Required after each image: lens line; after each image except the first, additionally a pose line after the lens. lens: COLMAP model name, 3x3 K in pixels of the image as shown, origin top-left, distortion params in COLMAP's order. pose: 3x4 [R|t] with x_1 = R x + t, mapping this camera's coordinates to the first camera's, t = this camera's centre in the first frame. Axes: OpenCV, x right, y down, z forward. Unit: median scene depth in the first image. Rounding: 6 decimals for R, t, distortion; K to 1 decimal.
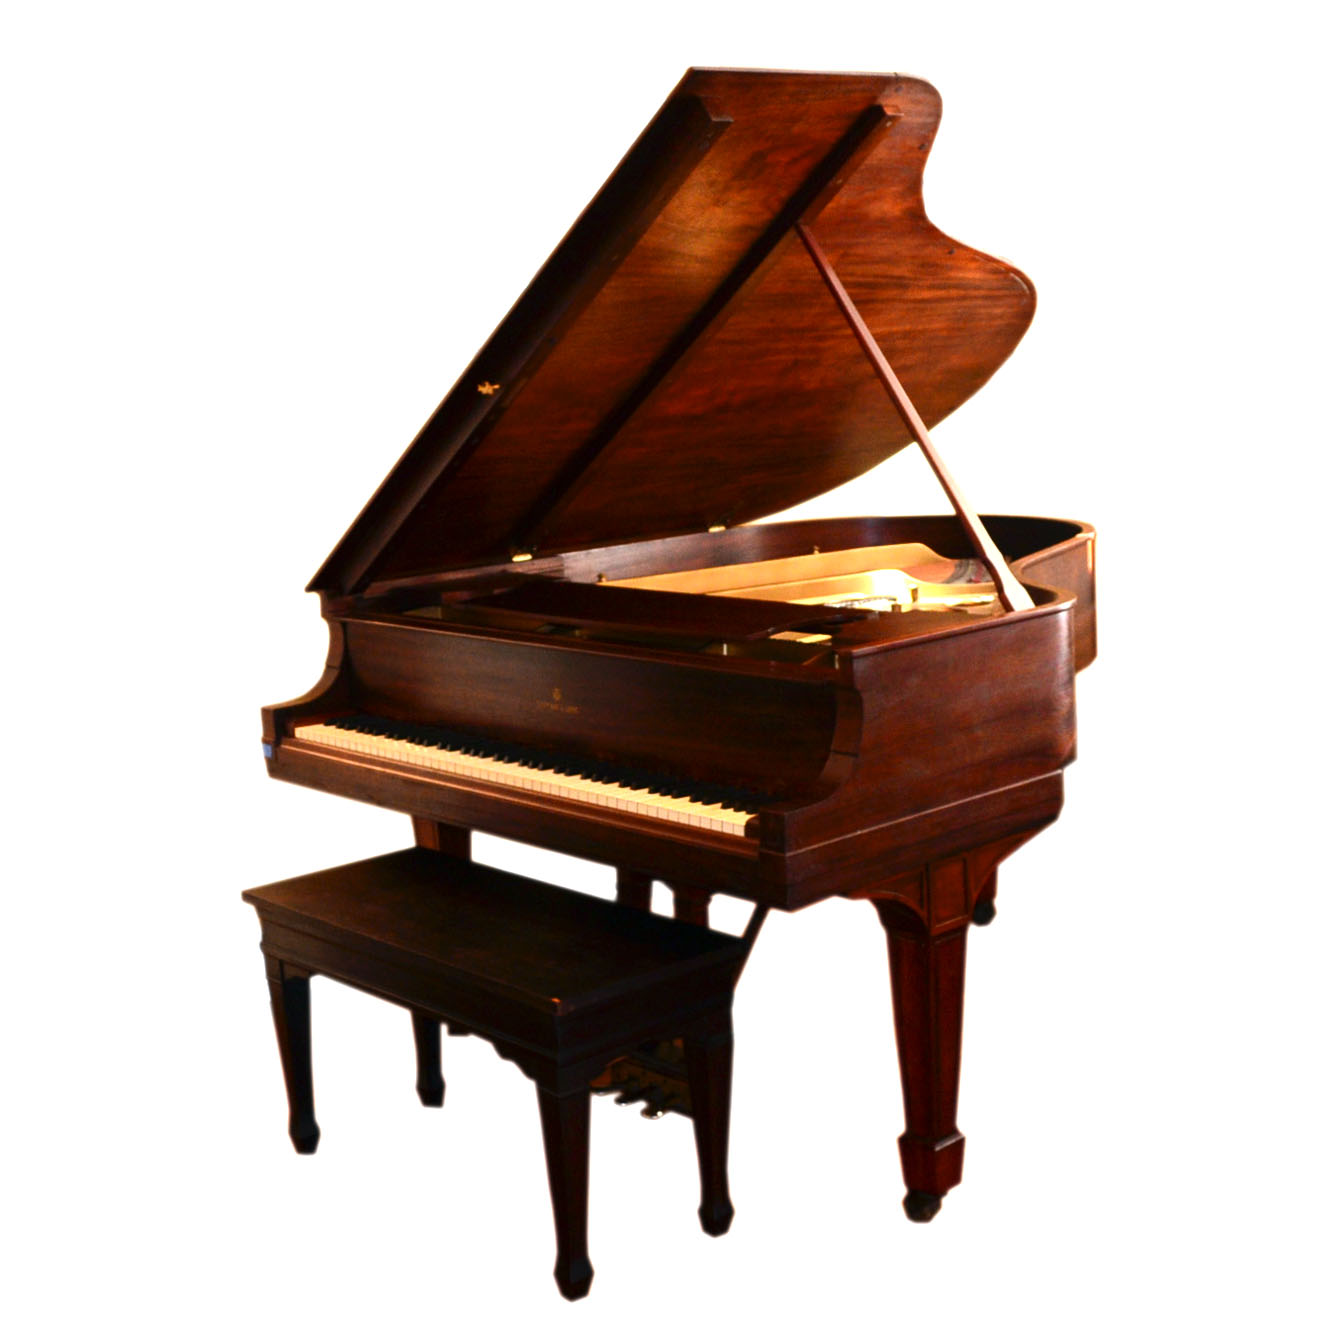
lens RADIAL K [[1871.0, 0, 668.0], [0, 1871.0, 668.0], [0, 0, 1]] dist [-0.029314, -0.036555]
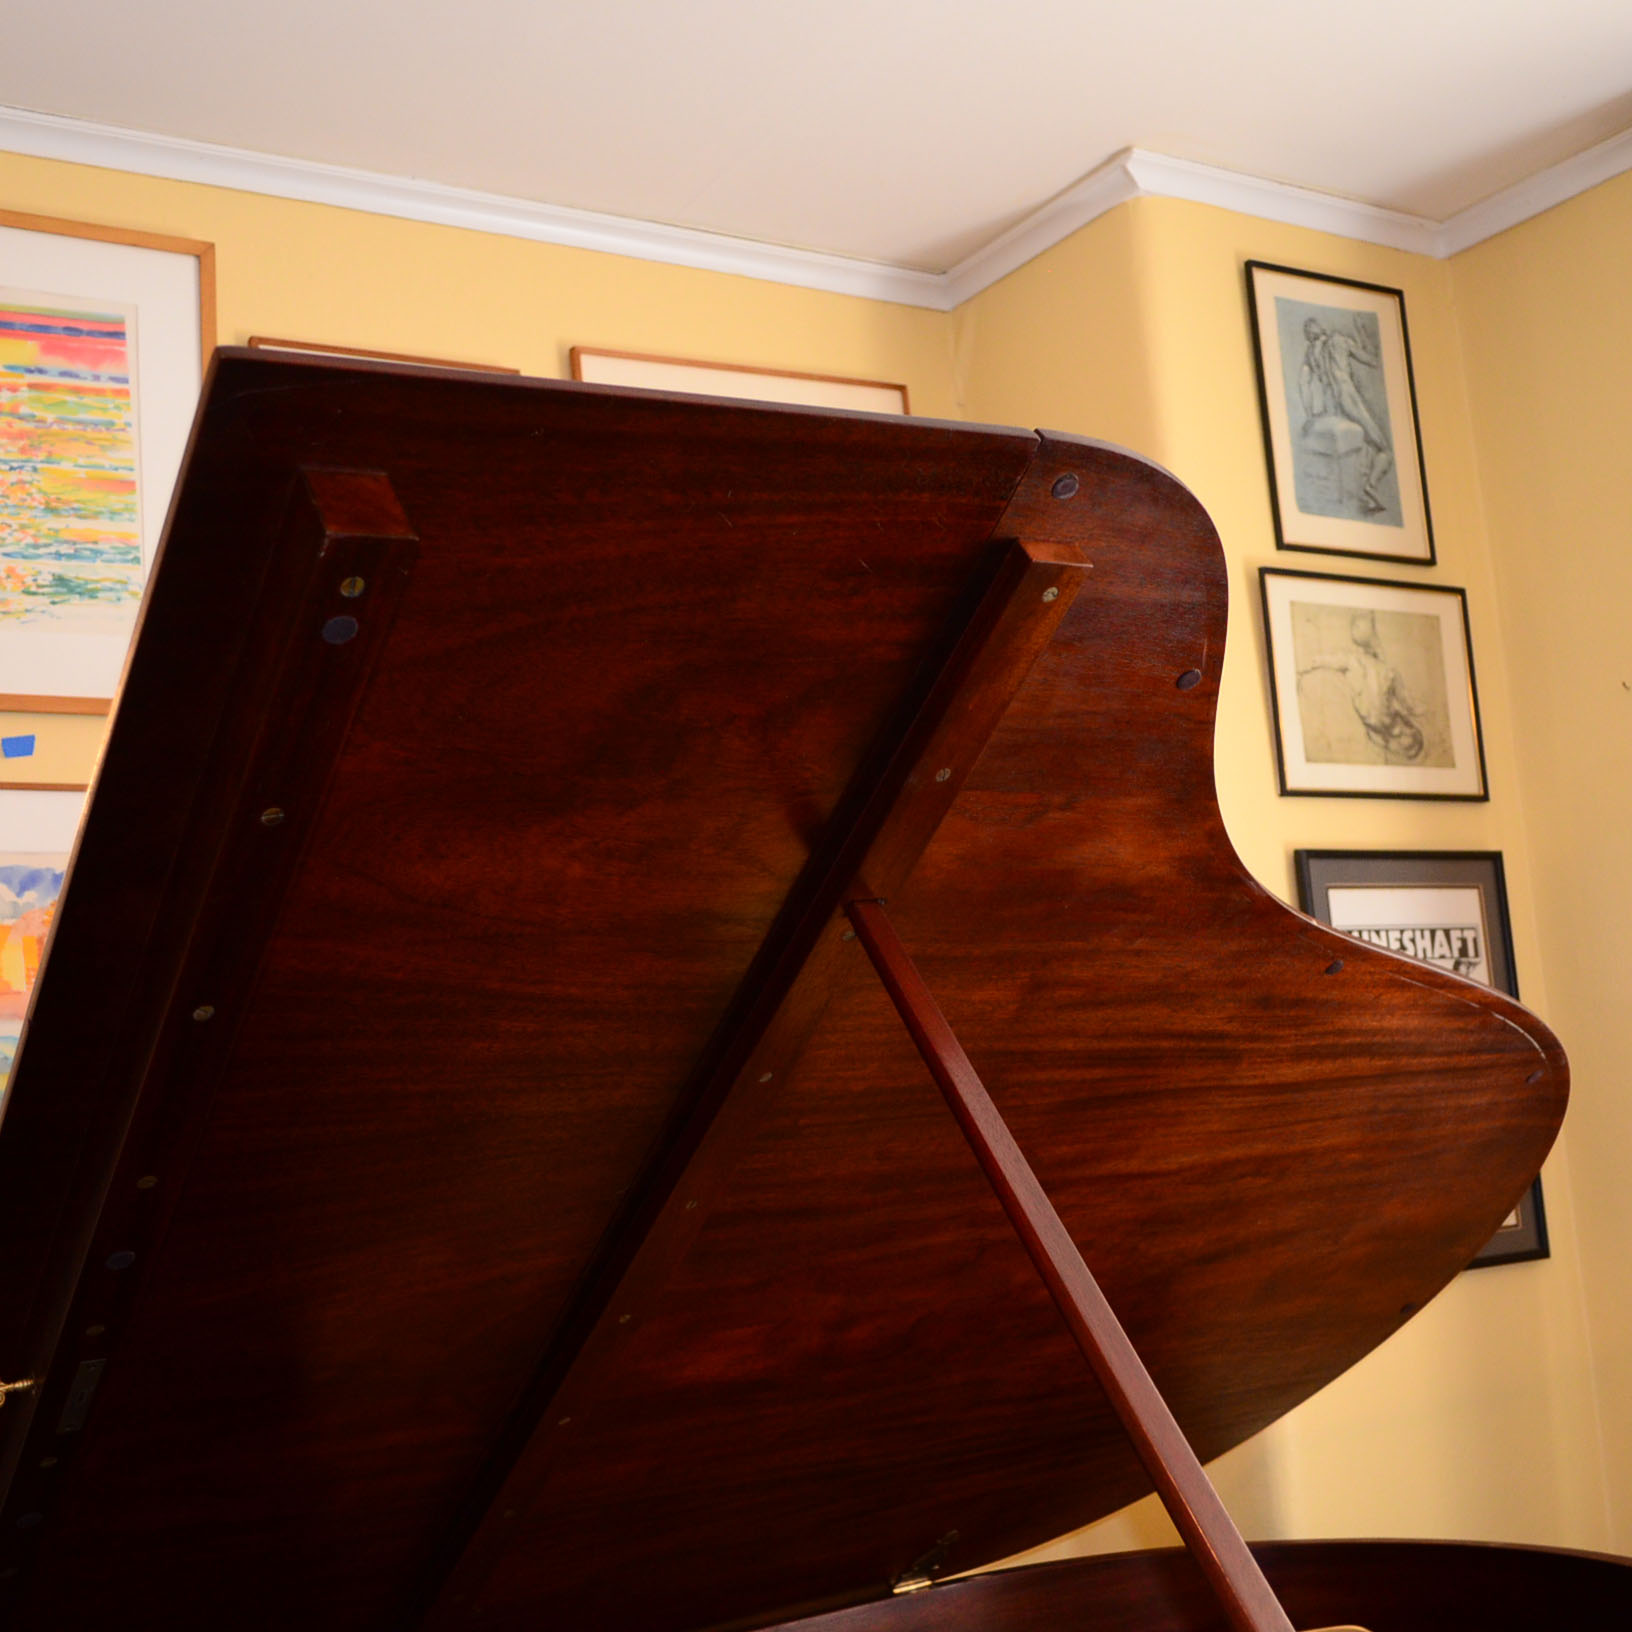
lens RADIAL K [[2226.6, 0, 822.2], [0, 2226.6, 844.9], [0, 0, 1]] dist [-0.003176, -0.034420]
pose [[0.989757, -0.055805, -0.131400, 0.105195], [0.014346, 0.954652, -0.297379, -0.104113], [0.142036, 0.292448, 0.945674, 0.509569]]
